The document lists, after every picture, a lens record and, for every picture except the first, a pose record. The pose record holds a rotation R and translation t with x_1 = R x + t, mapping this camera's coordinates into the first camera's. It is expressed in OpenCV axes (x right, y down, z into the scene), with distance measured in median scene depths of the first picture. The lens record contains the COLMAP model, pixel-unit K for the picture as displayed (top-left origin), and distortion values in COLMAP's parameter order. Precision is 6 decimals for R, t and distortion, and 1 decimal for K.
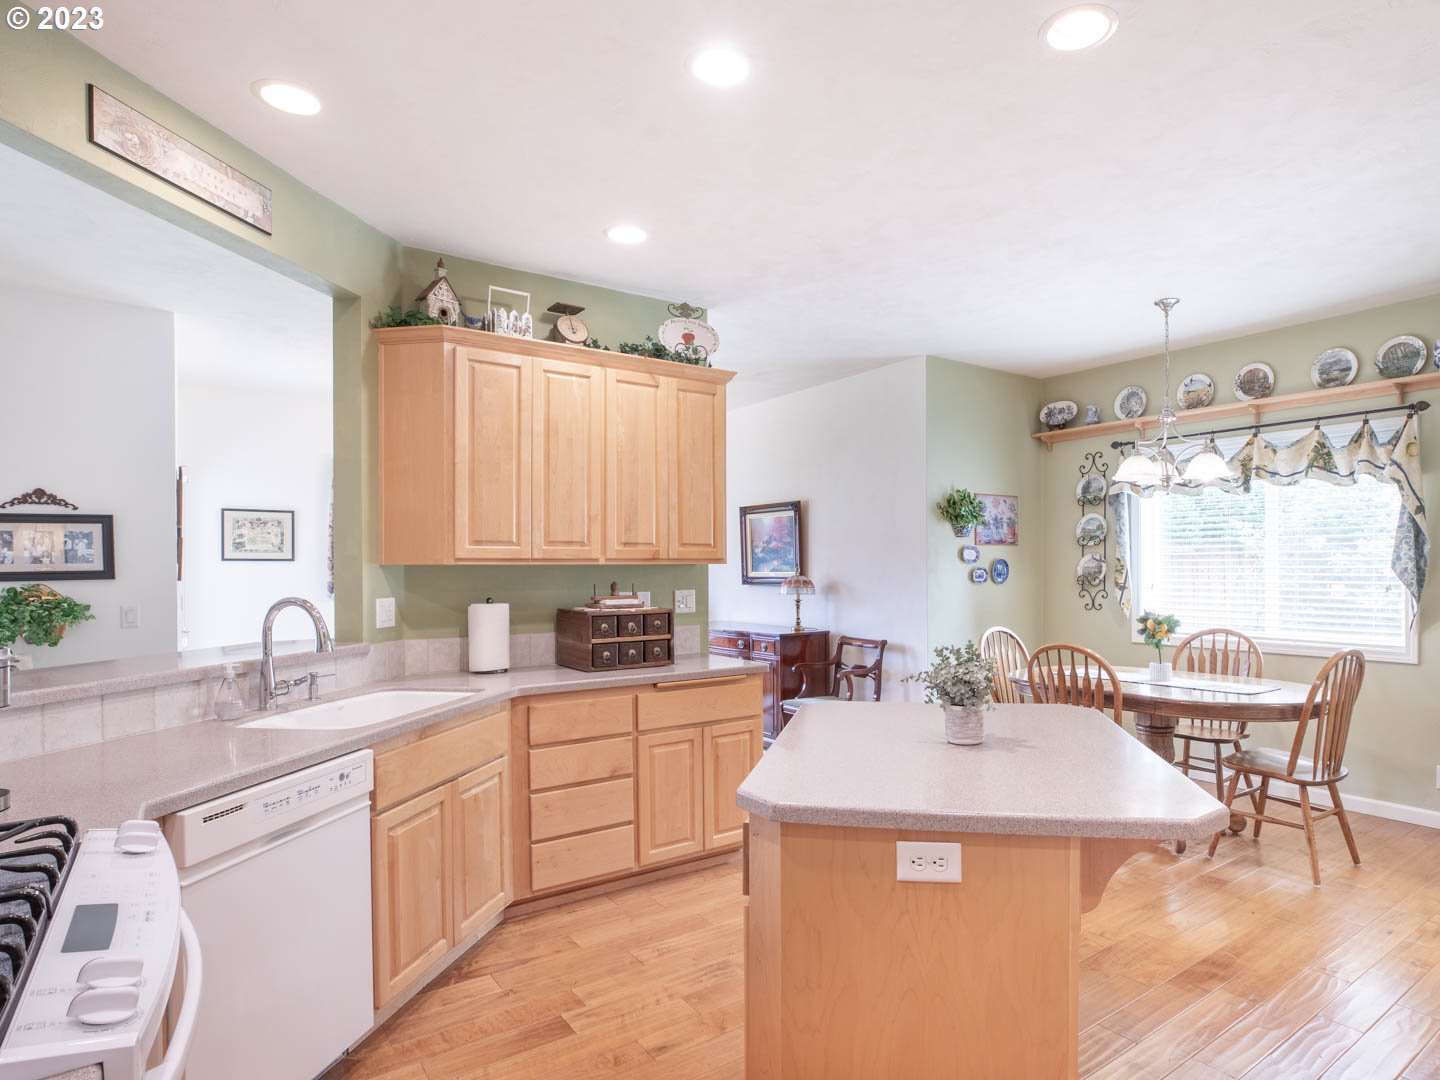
lens RADIAL K [[816.0, 0, 771.7], [0, 816.0, 572.6], [0, 0, 1]] dist [-0.015067, 0.009449]
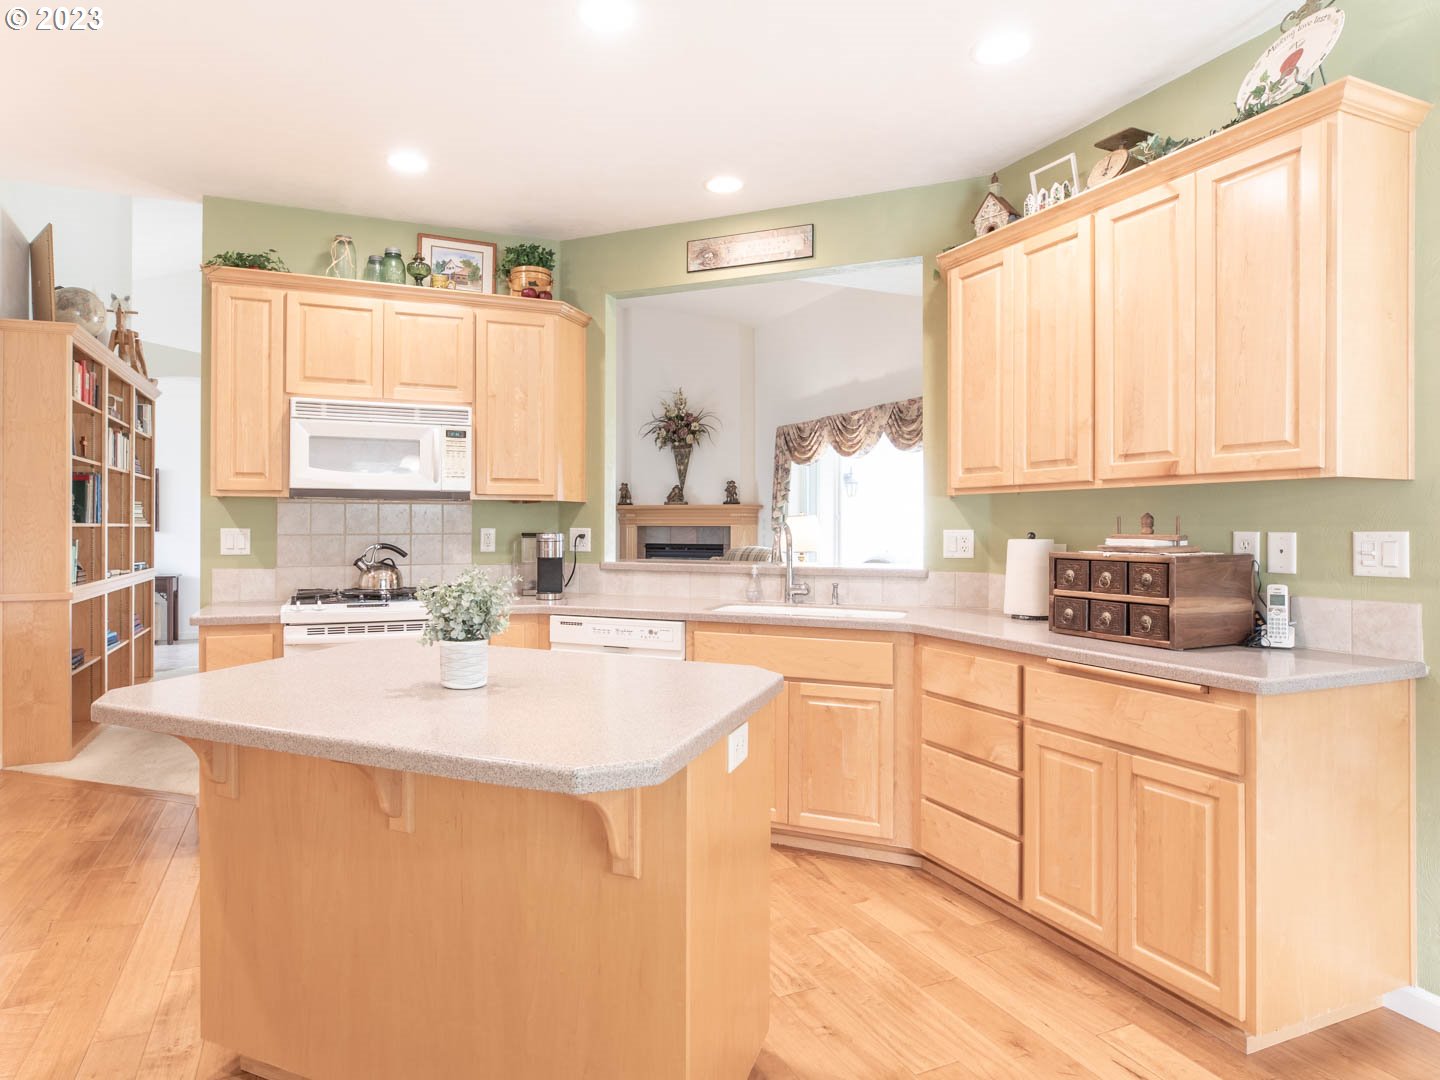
lens RADIAL K [[816.0, 0, 646.6], [0, 816.0, 524.3], [0, 0, 1]] dist [-0.015067, 0.009449]
pose [[-0.239868, 0.000183, -0.970806, 0.593304], [-0.009842, 0.999948, 0.002621, 0.024232], [0.970756, 0.010184, -0.239853, 0.815236]]
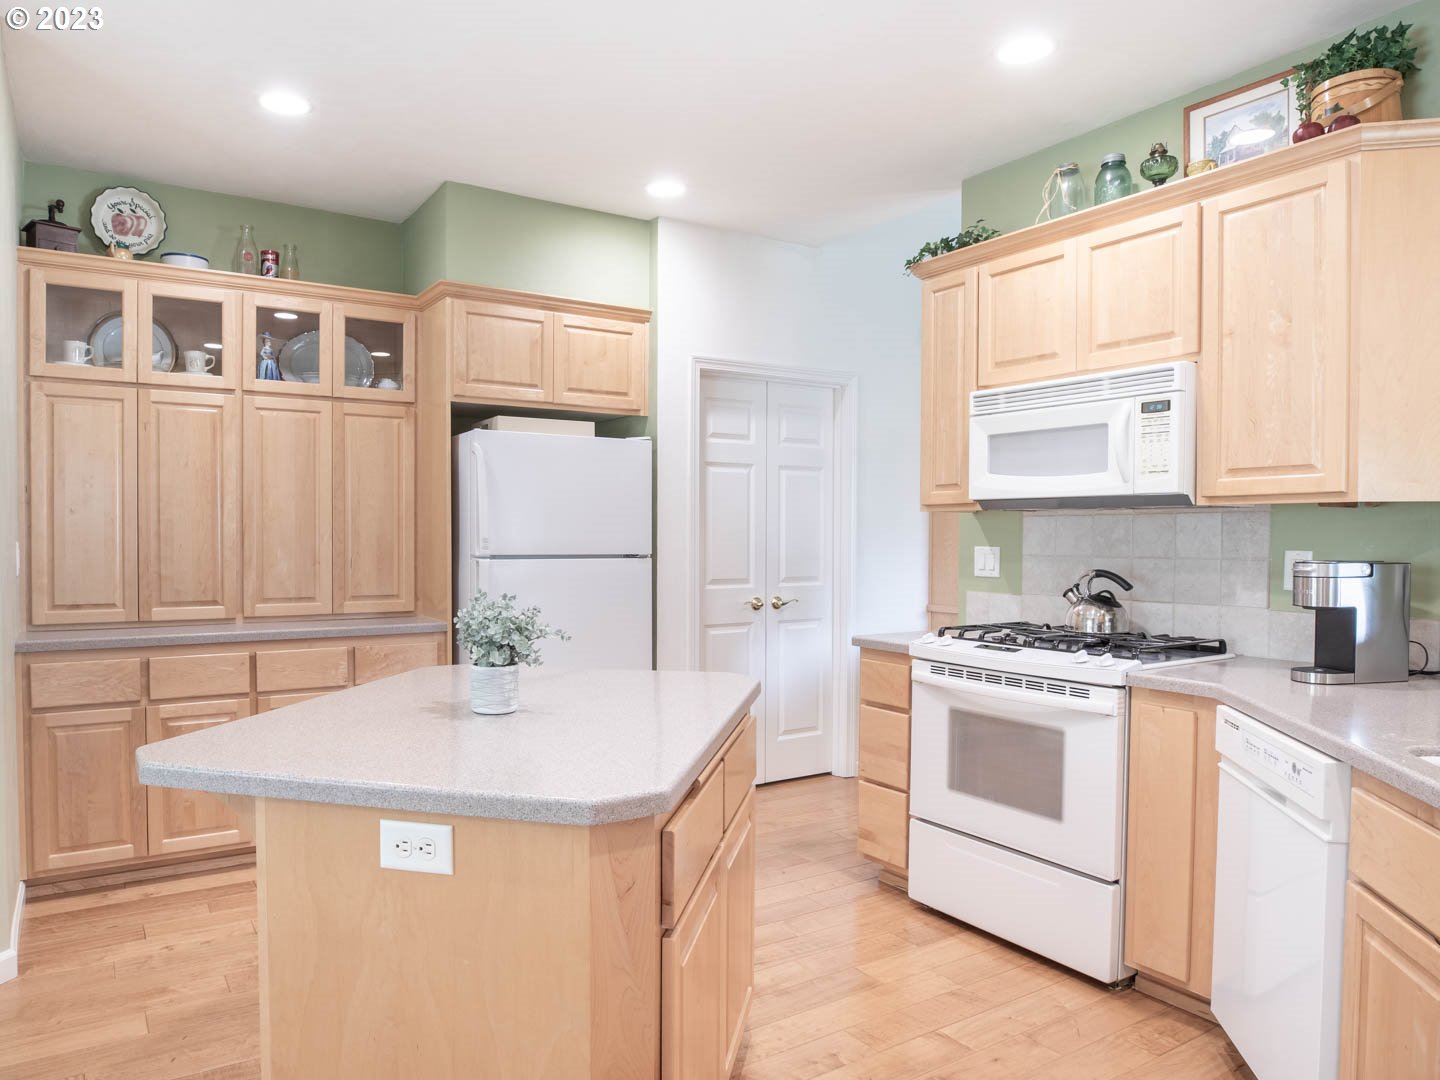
lens RADIAL K [[962.2, 0, 663.5], [0, 962.2, 552.5], [0, 0, 1]] dist [-0.025510, 0.003118]
pose [[-0.997957, -0.000151, 0.063884, 0.007025], [0.001661, 0.999598, 0.028300, 0.012807], [-0.063862, 0.028349, -0.997556, 1.151806]]
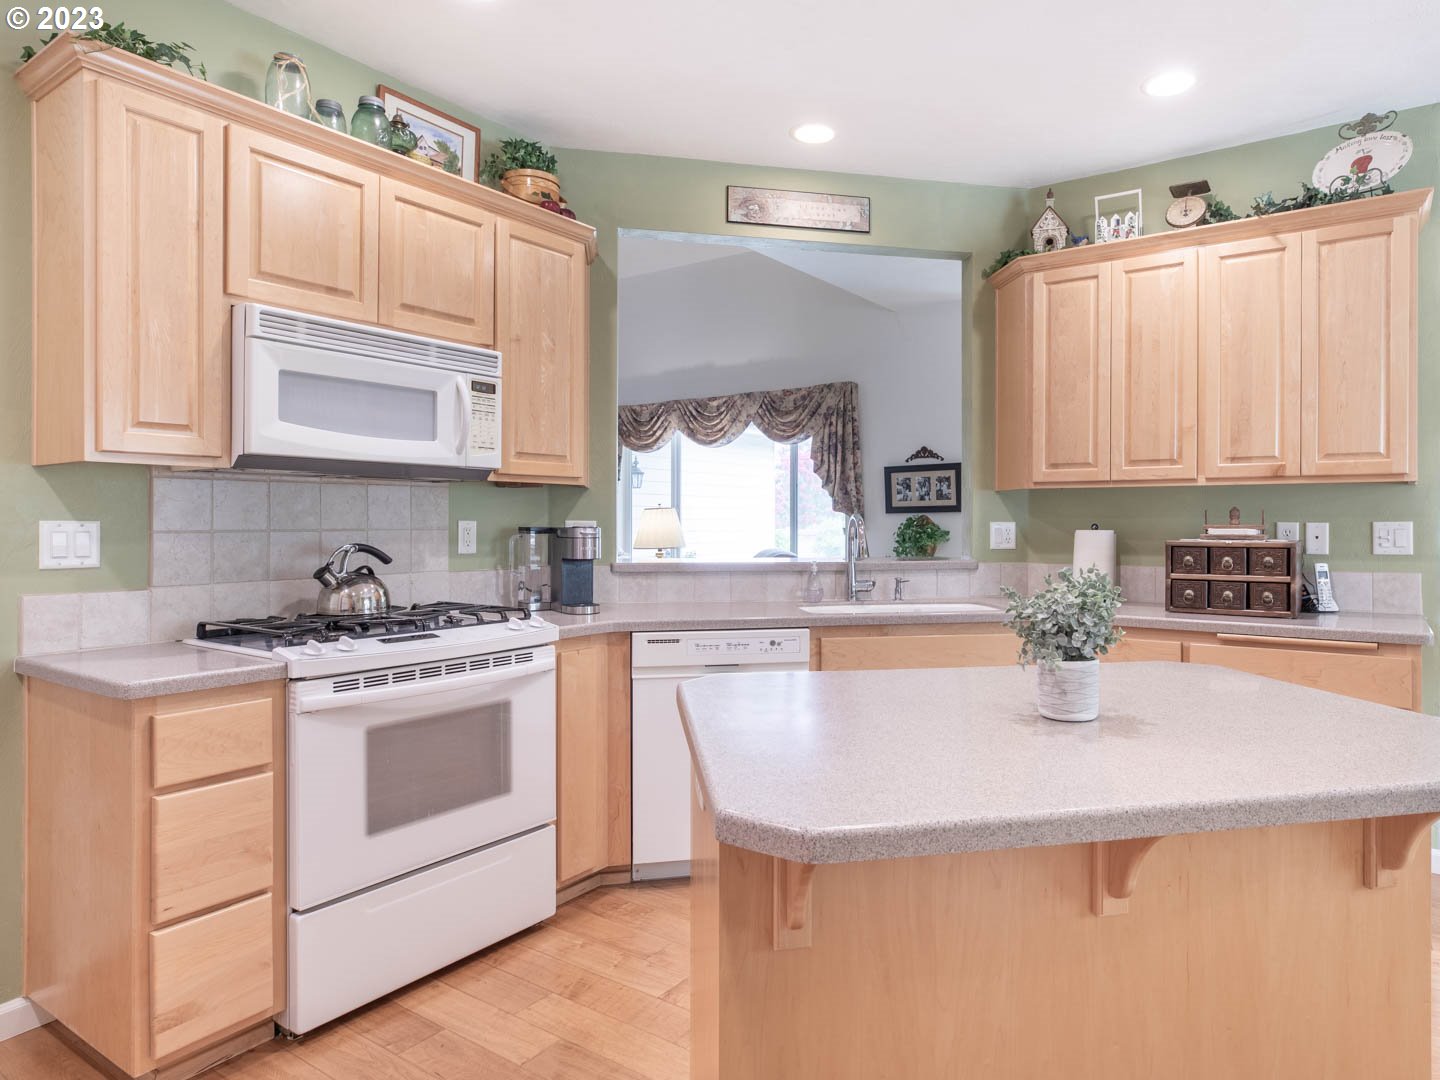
lens RADIAL K [[869.9, 0, 819.4], [0, 869.9, 520.0], [0, 0, 1]] dist [-0.008157, 0.007778]
pose [[0.367961, 0.001386, -0.929840, 0.483859], [-0.010495, 0.999941, -0.002663, 0.032612], [0.929782, 0.010739, 0.367954, 0.327829]]
